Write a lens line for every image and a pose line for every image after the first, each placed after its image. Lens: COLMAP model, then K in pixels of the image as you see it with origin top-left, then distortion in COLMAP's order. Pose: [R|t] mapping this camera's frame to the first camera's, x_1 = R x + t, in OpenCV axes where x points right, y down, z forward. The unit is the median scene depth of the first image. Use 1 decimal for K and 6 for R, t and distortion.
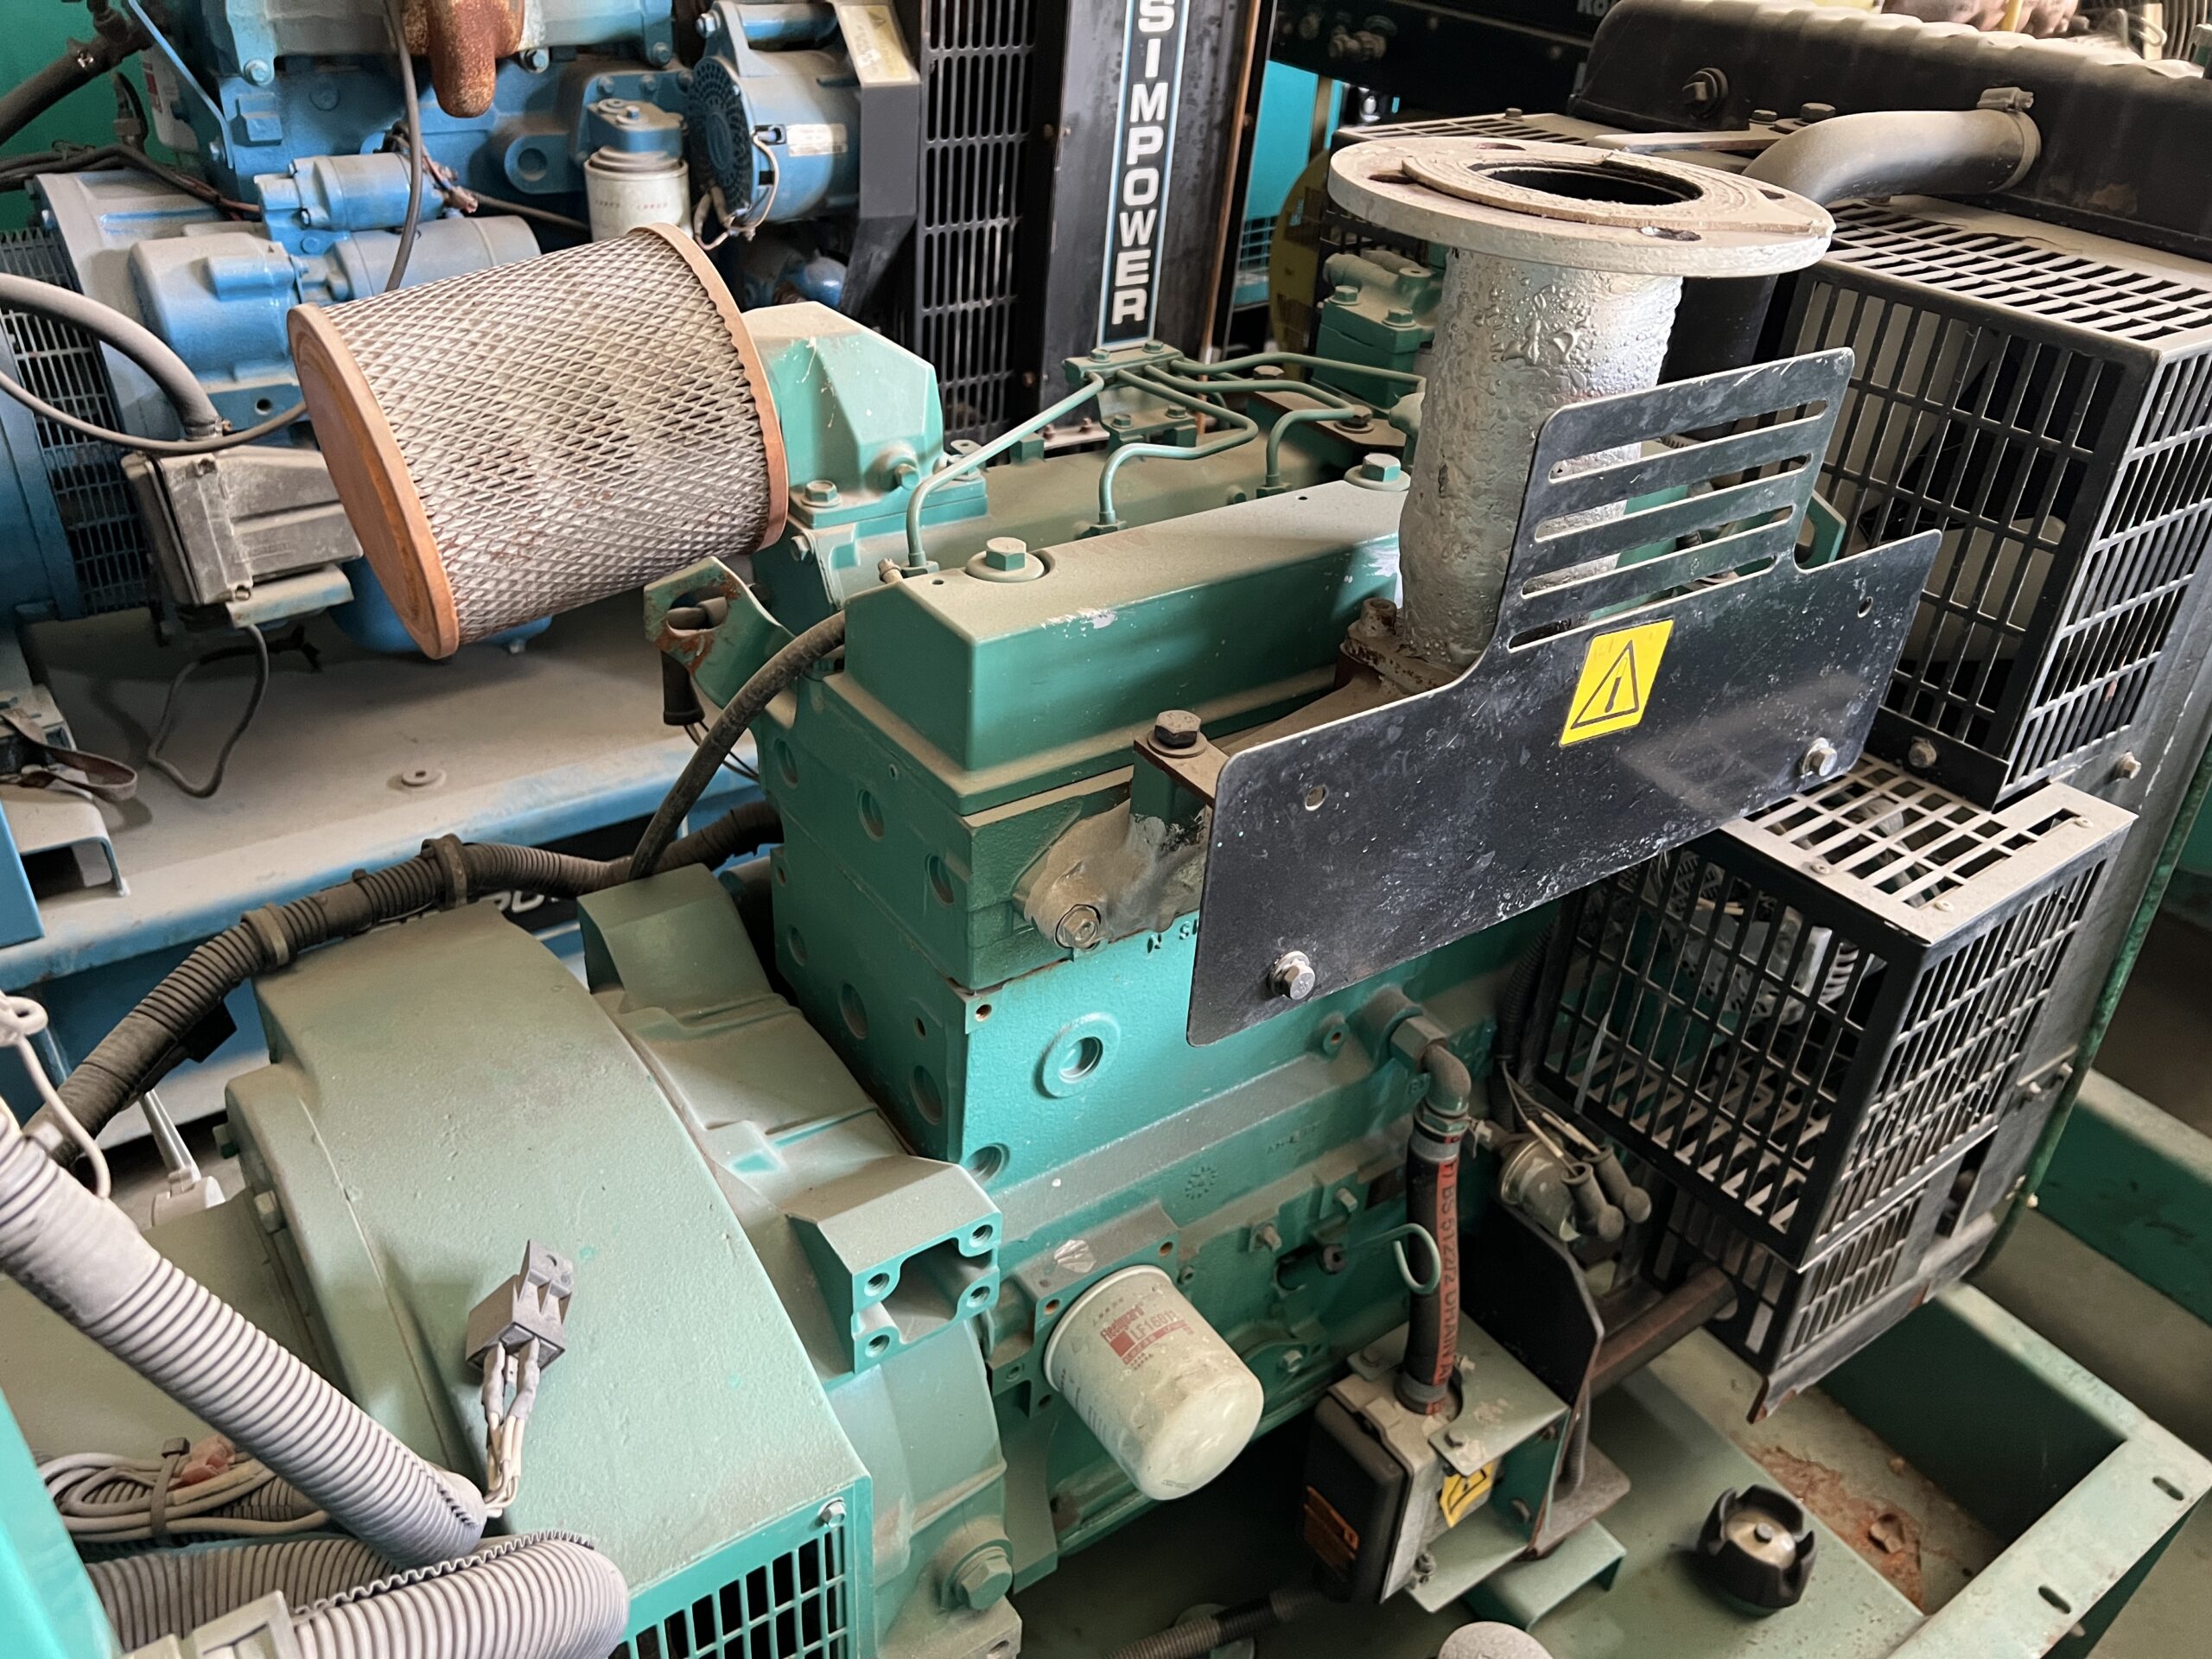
lens RADIAL K [[1674.7, 0, 1101.8], [0, 1674.7, 827.8], [0, 0, 1]] dist [0.006436, -0.007608]
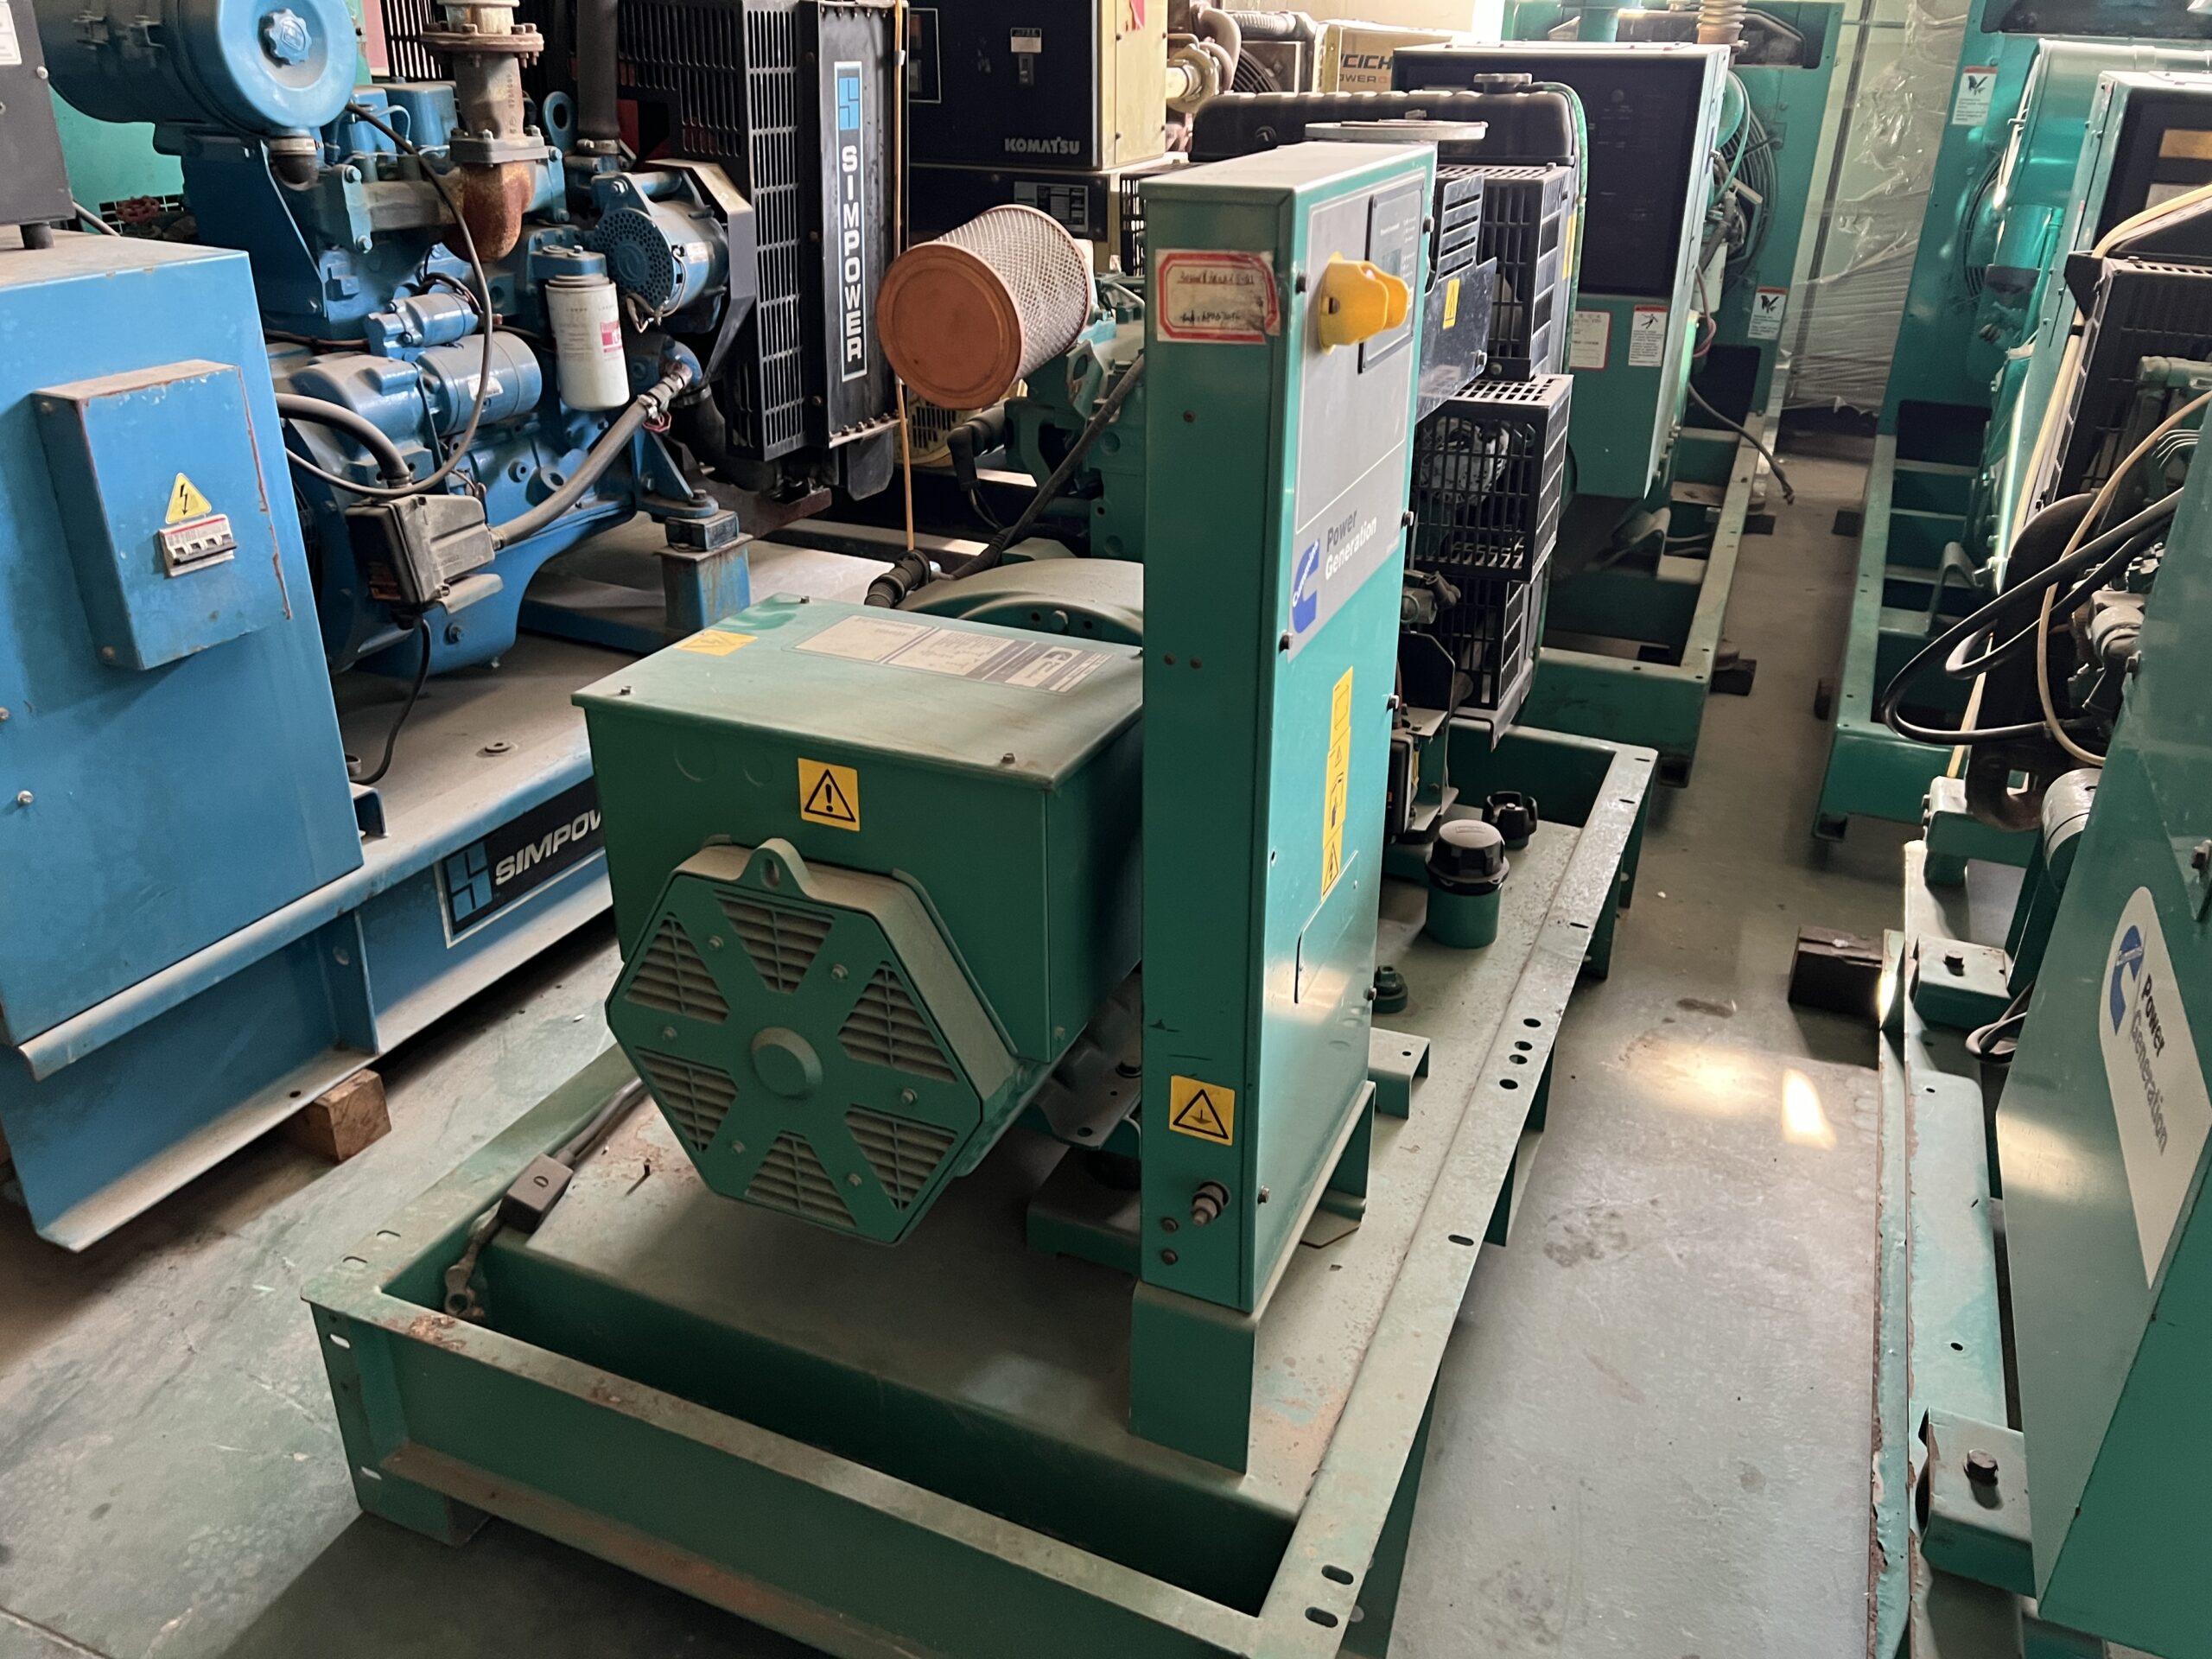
lens RADIAL K [[1674.7, 0, 1107.6], [0, 1674.7, 830.0], [0, 0, 1]] dist [0.006436, -0.007608]
pose [[0.853452, -0.275161, 0.442613, -0.630623], [0.324258, 0.945221, -0.037619, 0.252288], [-0.408016, 0.175626, 0.895923, -0.410045]]
